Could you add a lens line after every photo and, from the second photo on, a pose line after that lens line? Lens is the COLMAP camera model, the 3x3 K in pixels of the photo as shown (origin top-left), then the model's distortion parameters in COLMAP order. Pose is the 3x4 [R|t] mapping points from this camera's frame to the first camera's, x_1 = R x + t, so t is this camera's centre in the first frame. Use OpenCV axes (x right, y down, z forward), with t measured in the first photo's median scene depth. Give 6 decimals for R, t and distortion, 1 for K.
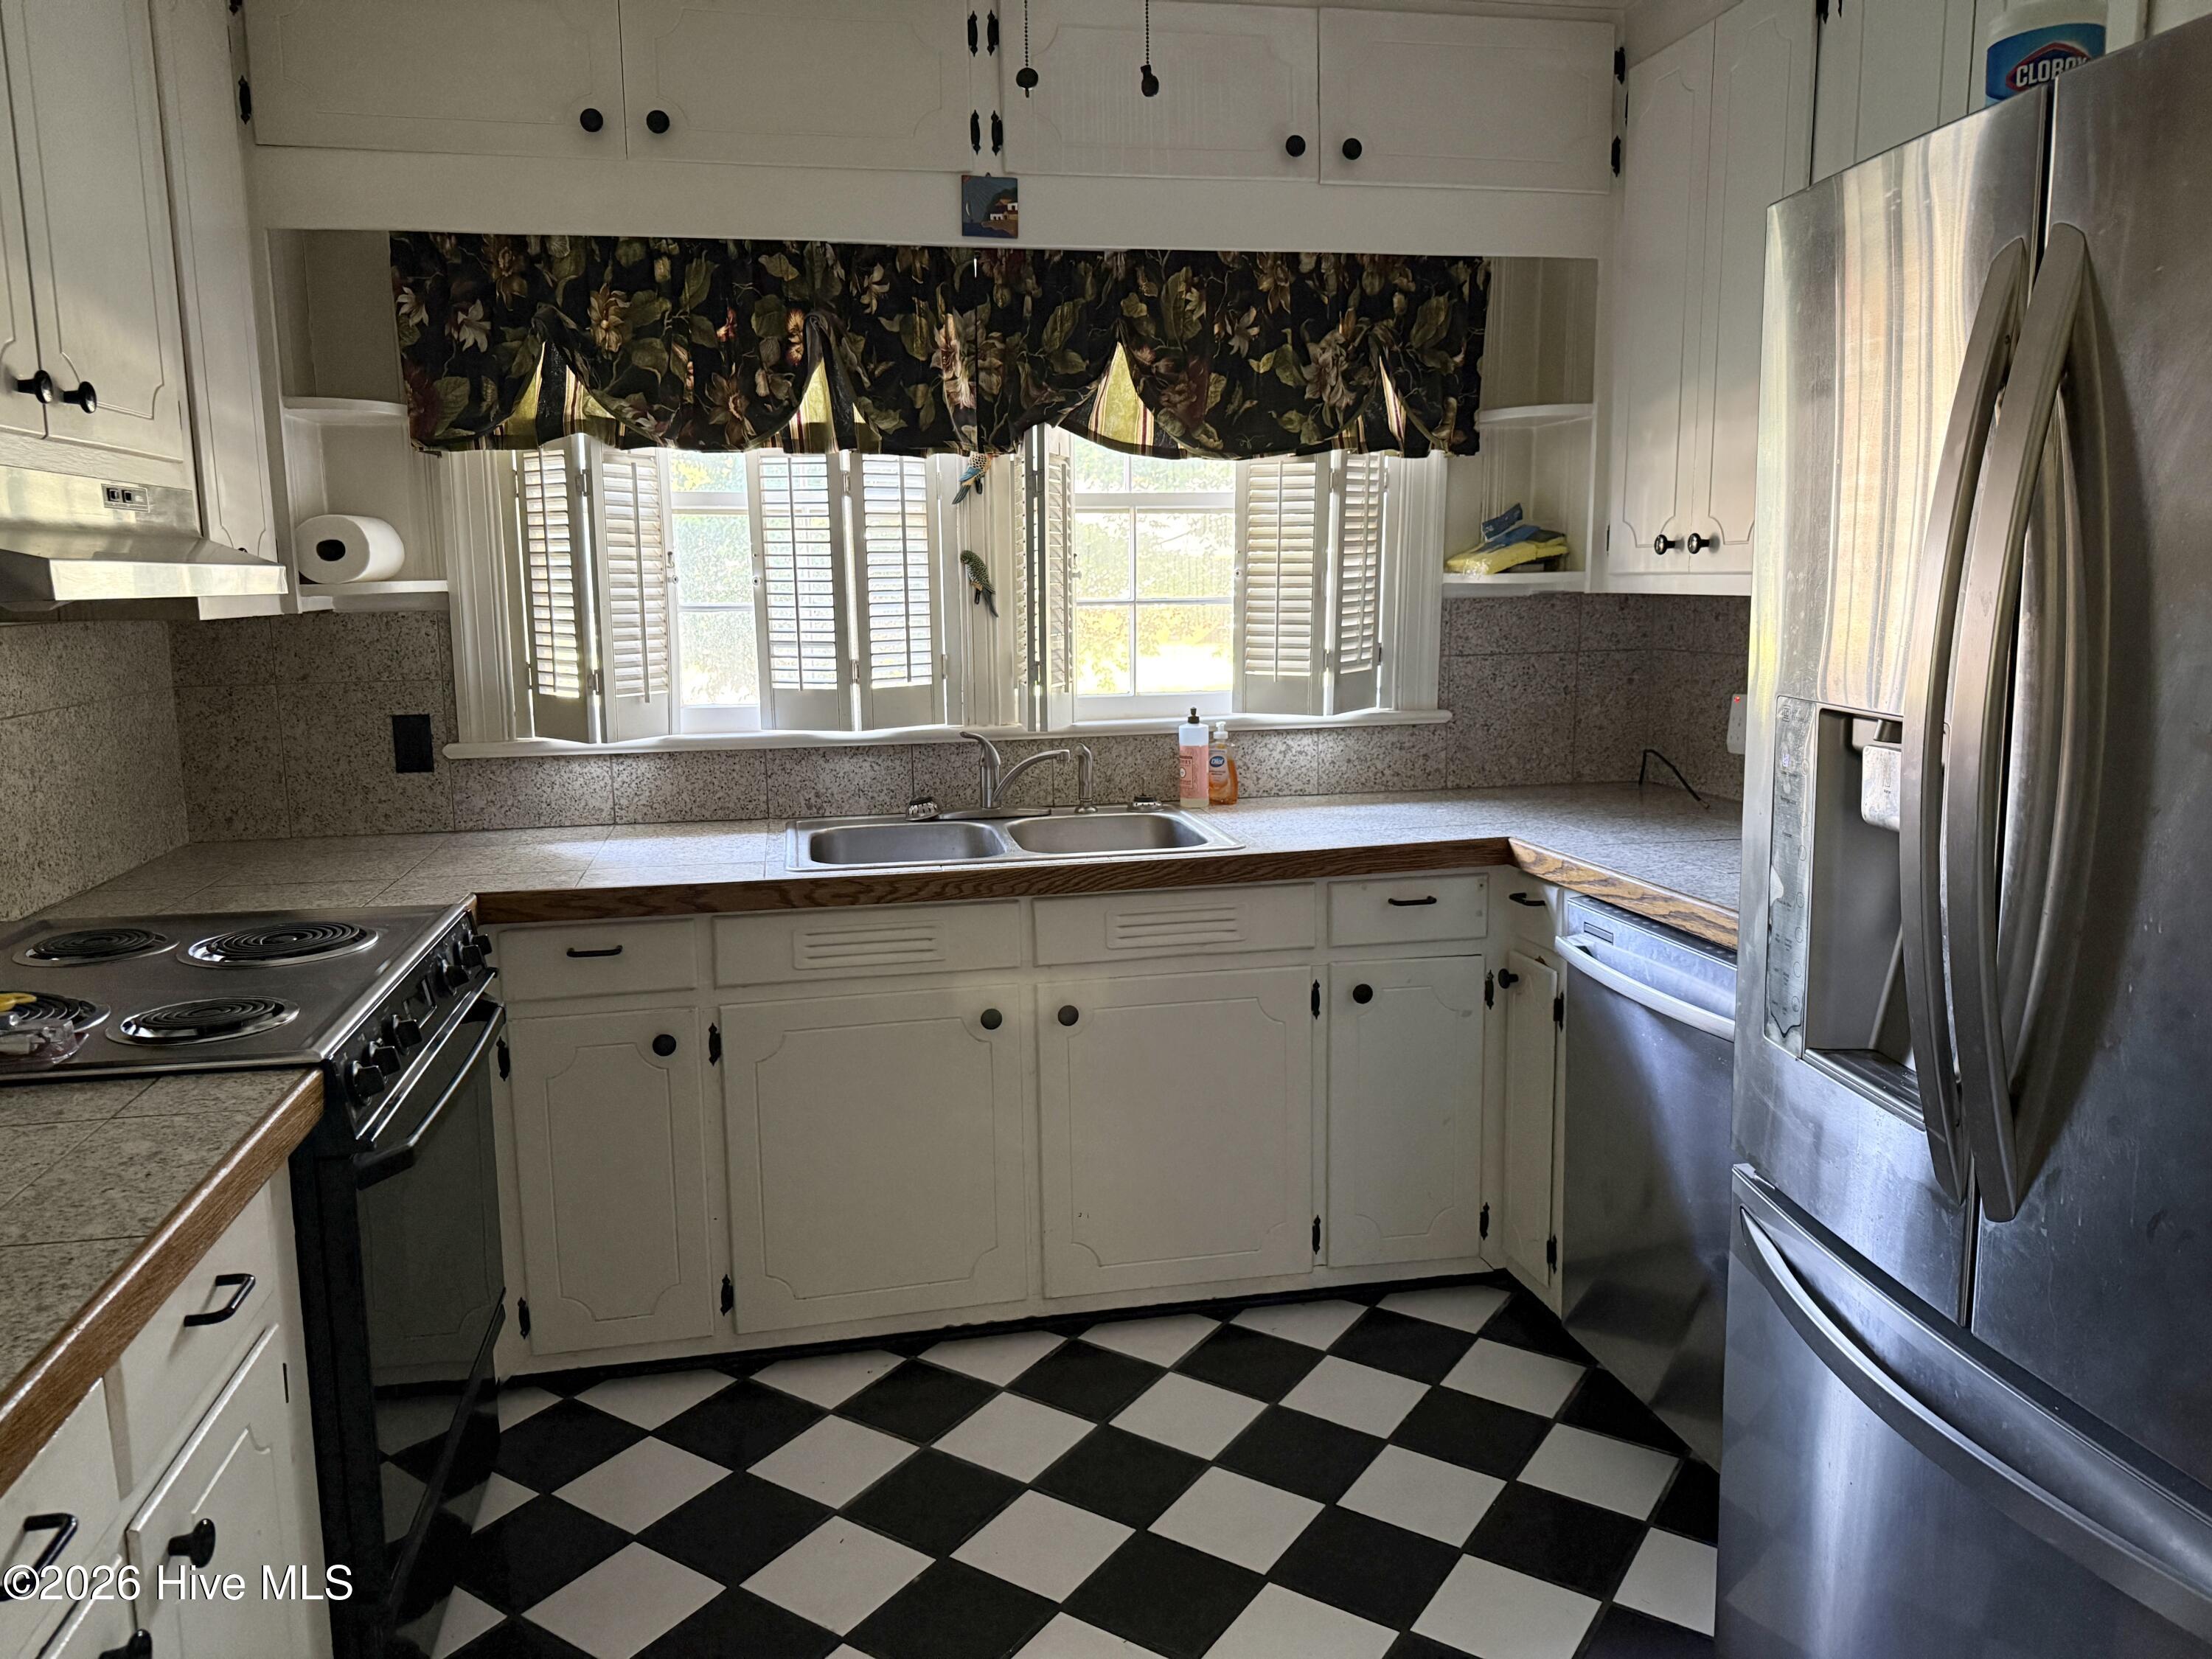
lens RADIAL K [[1562.3, 0, 1106.0], [0, 1562.3, 829.5], [0, 0, 1]] dist [0.002404, 0.001905]
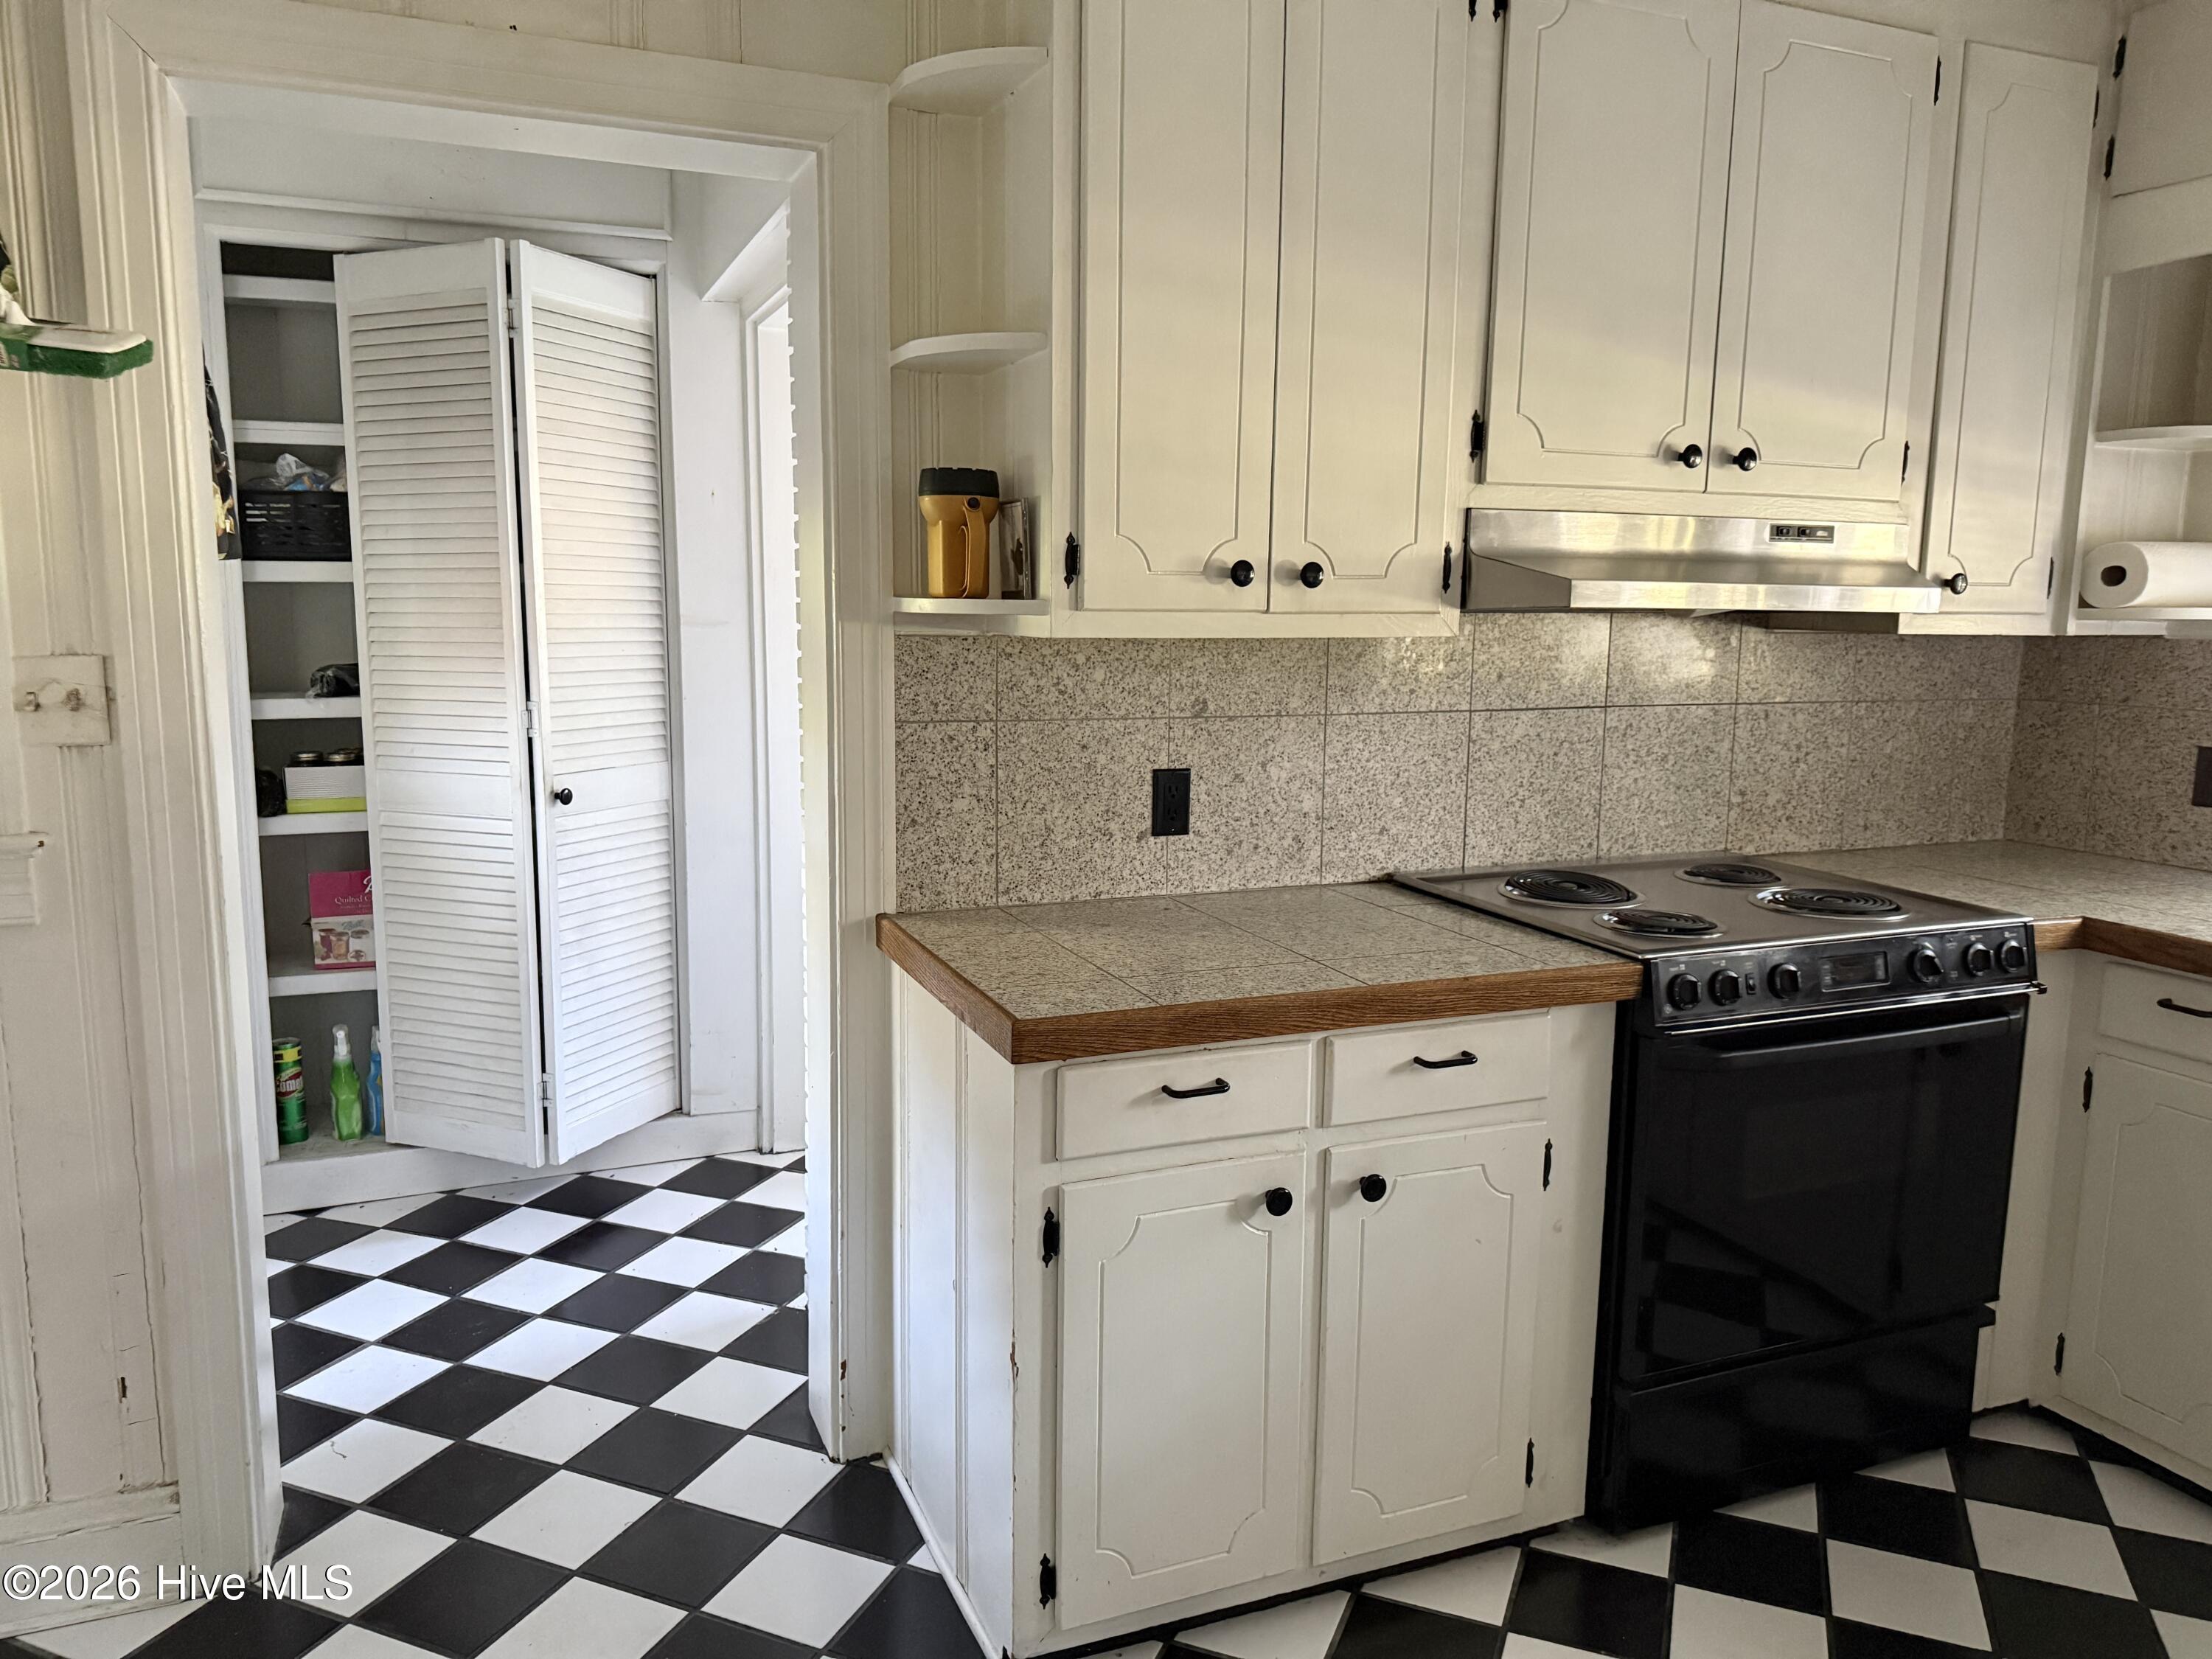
lens RADIAL K [[1575.5, 0, 1106.0], [0, 1575.5, 829.5], [0, 0, 1]] dist [0.050800, -0.057281]
pose [[0.212106, 0.154868, -0.964897, 0.370078], [-0.178202, 0.976938, 0.117628, -0.018066], [0.960861, 0.146997, 0.234813, 0.124538]]
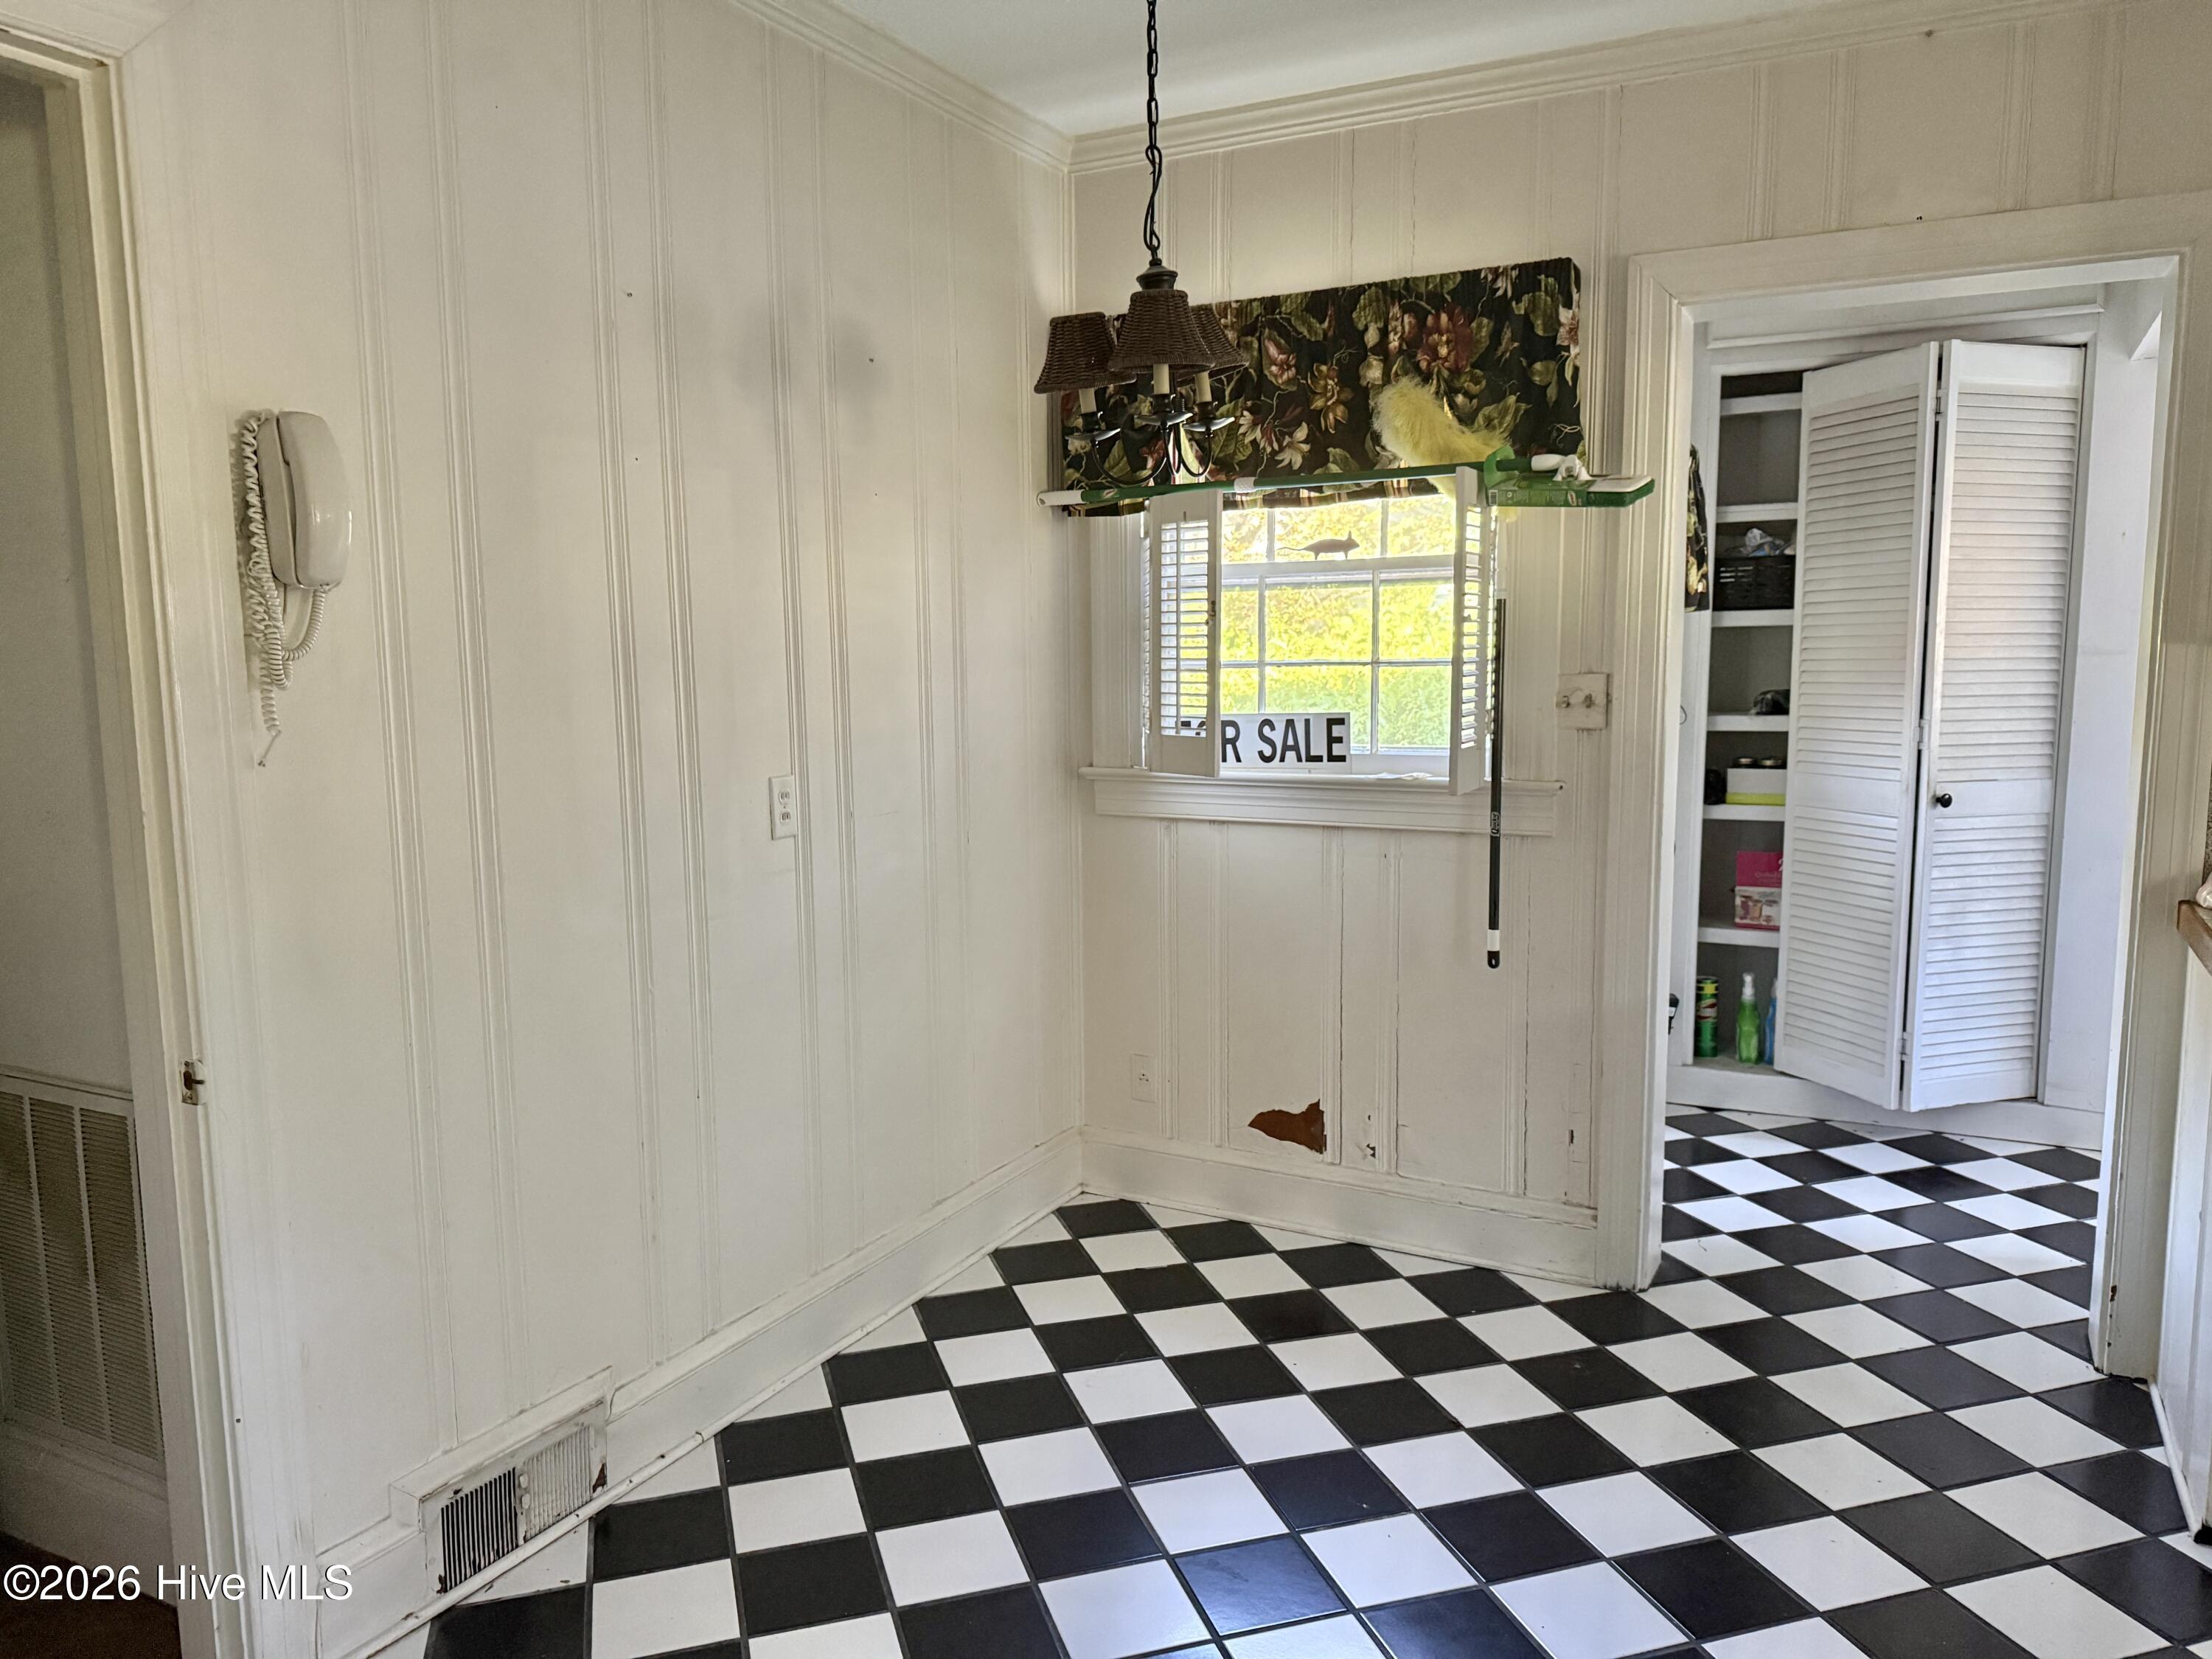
lens RADIAL K [[1575.5, 0, 1106.0], [0, 1575.5, 829.5], [0, 0, 1]] dist [0.050800, -0.057281]
pose [[-0.613183, 0.108452, -0.782460, 0.621121], [-0.119604, 0.966365, 0.227671, -0.033012], [0.780834, 0.233189, -0.579587, 0.223248]]
